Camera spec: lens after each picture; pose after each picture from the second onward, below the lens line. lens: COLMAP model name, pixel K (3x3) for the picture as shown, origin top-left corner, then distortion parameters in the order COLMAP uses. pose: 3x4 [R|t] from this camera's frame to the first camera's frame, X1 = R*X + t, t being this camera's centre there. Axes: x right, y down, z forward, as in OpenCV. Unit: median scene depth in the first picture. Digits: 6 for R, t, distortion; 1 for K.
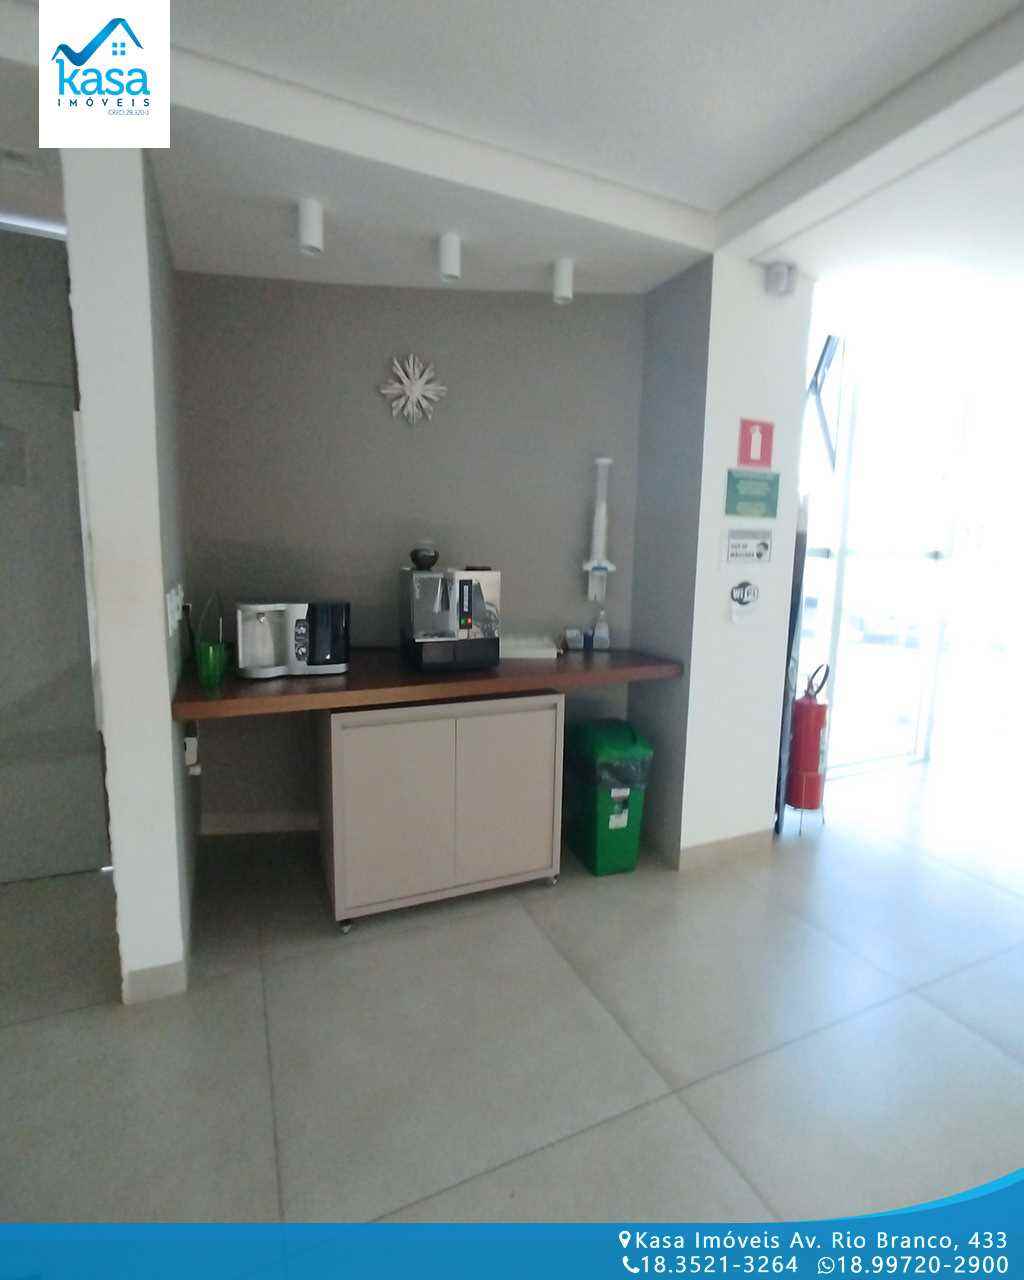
lens RADIAL K [[633.2, 0, 512.0], [0, 633.2, 640.0], [0, 0, 1]] dist [-0.001216, 0.001125]
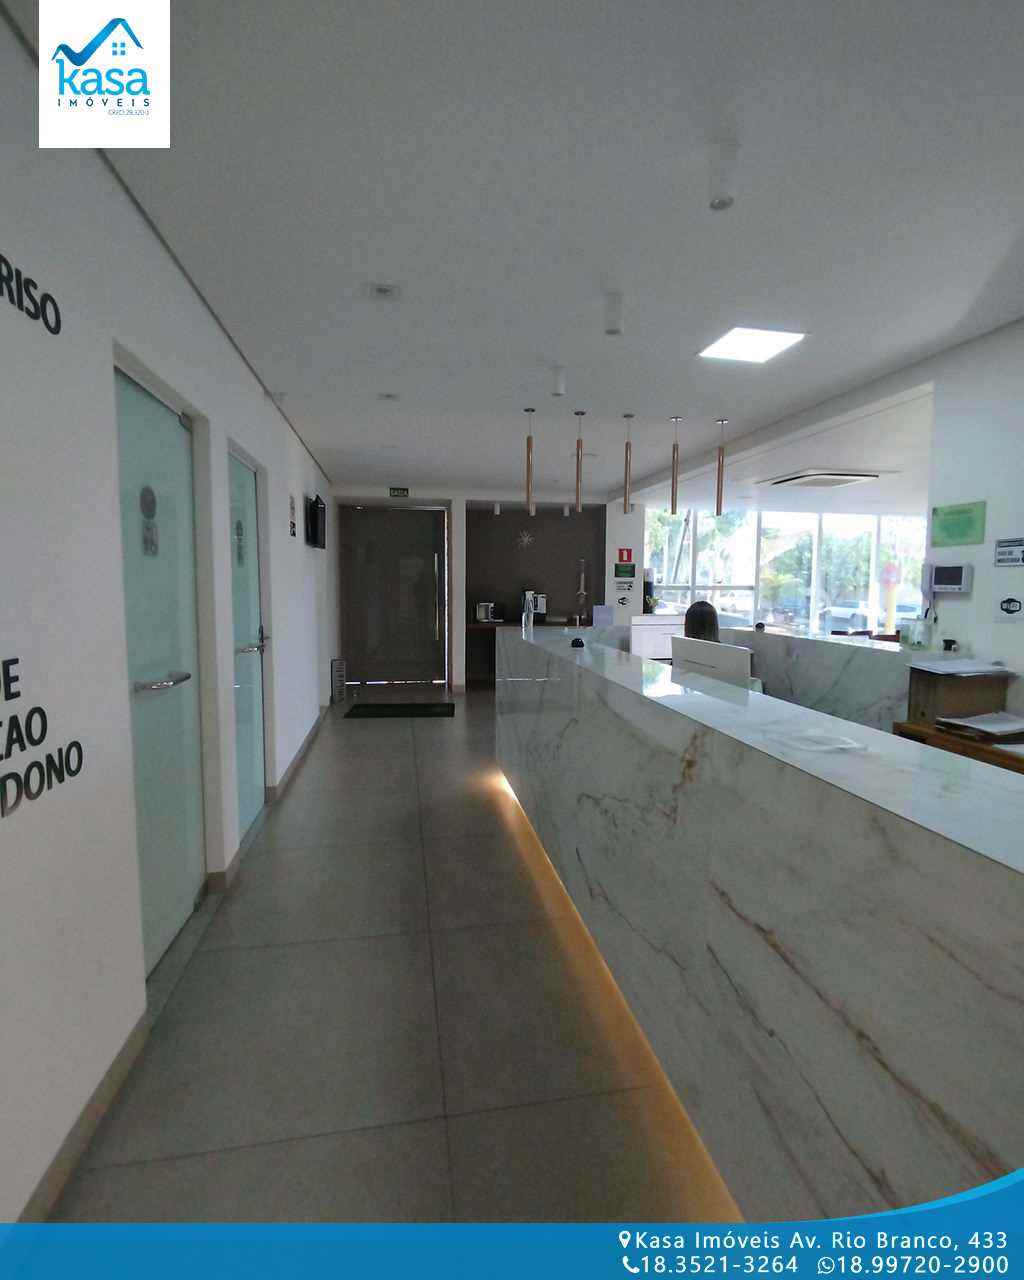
lens RADIAL K [[633.2, 0, 512.0], [0, 633.2, 640.0], [0, 0, 1]] dist [-0.001216, 0.001125]
pose [[0.967899, 0.011390, -0.251080, 0.631413], [-0.024482, 0.998495, -0.049078, 0.297463], [0.250143, 0.053649, 0.966721, -2.253812]]
